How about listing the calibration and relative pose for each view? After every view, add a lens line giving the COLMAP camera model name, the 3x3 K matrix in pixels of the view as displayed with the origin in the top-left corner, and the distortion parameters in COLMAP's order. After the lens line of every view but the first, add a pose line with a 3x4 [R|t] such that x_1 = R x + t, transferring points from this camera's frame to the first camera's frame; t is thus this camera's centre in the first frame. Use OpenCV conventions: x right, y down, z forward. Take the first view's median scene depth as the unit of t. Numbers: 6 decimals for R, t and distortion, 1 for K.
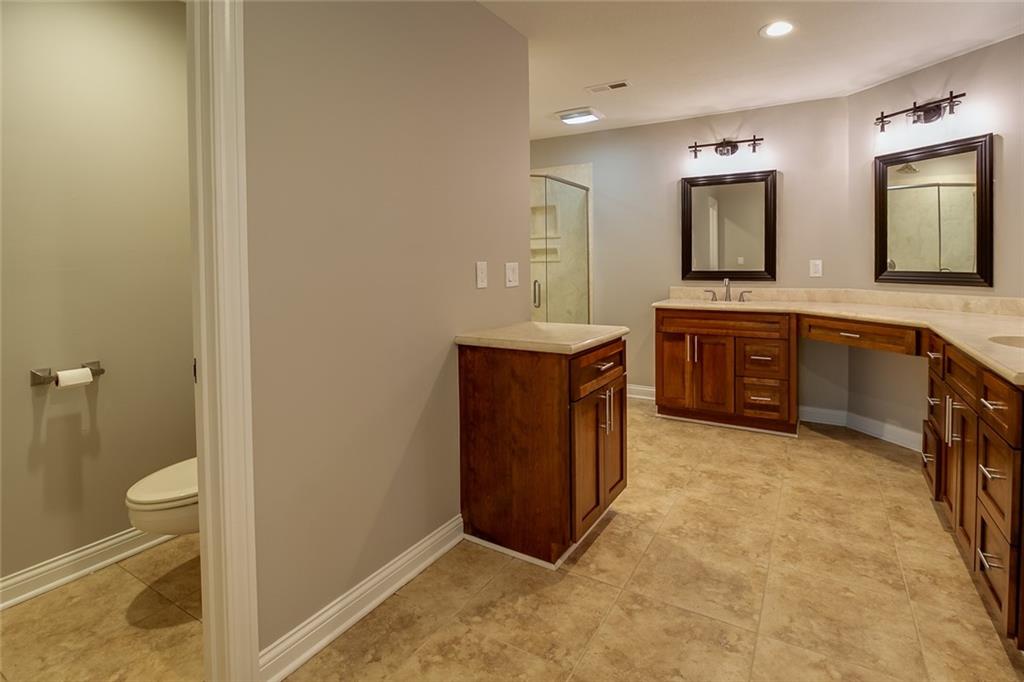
lens RADIAL K [[509.6, 0, 510.5], [0, 509.6, 278.0], [0, 0, 1]] dist [-0.001338, -0.000322]
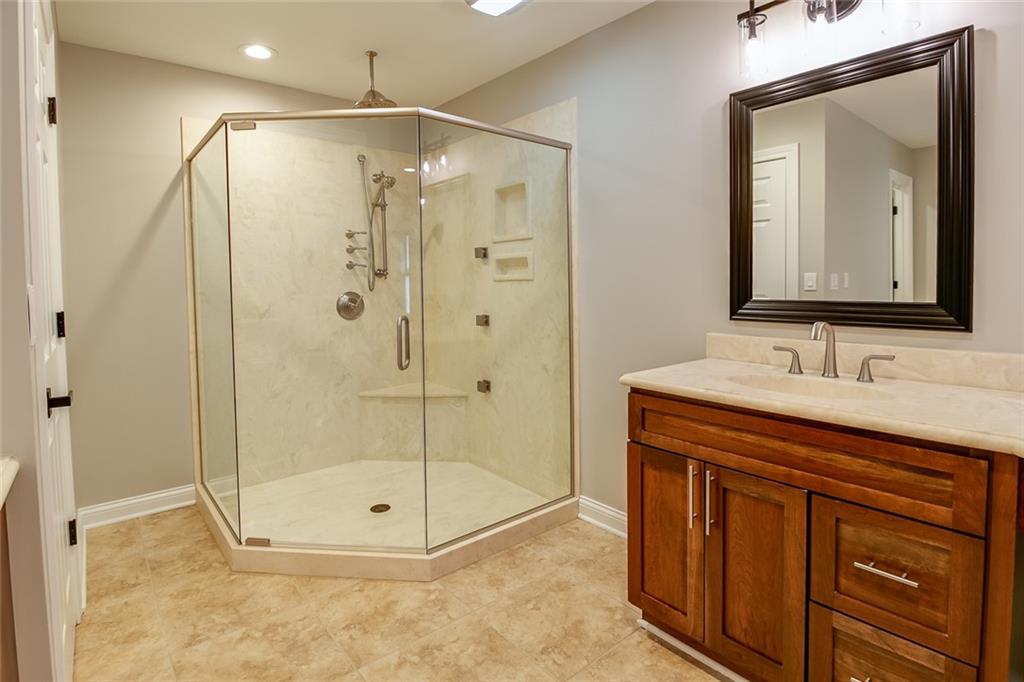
lens RADIAL K [[518.6, 0, 502.8], [0, 518.6, 301.3], [0, 0, 1]] dist [-0.000237, -0.011023]
pose [[0.939497, 0.006965, -0.342486, 0.351368], [-0.001972, 0.999887, 0.014927, -0.021717], [0.342551, -0.013349, 0.939404, 0.572157]]
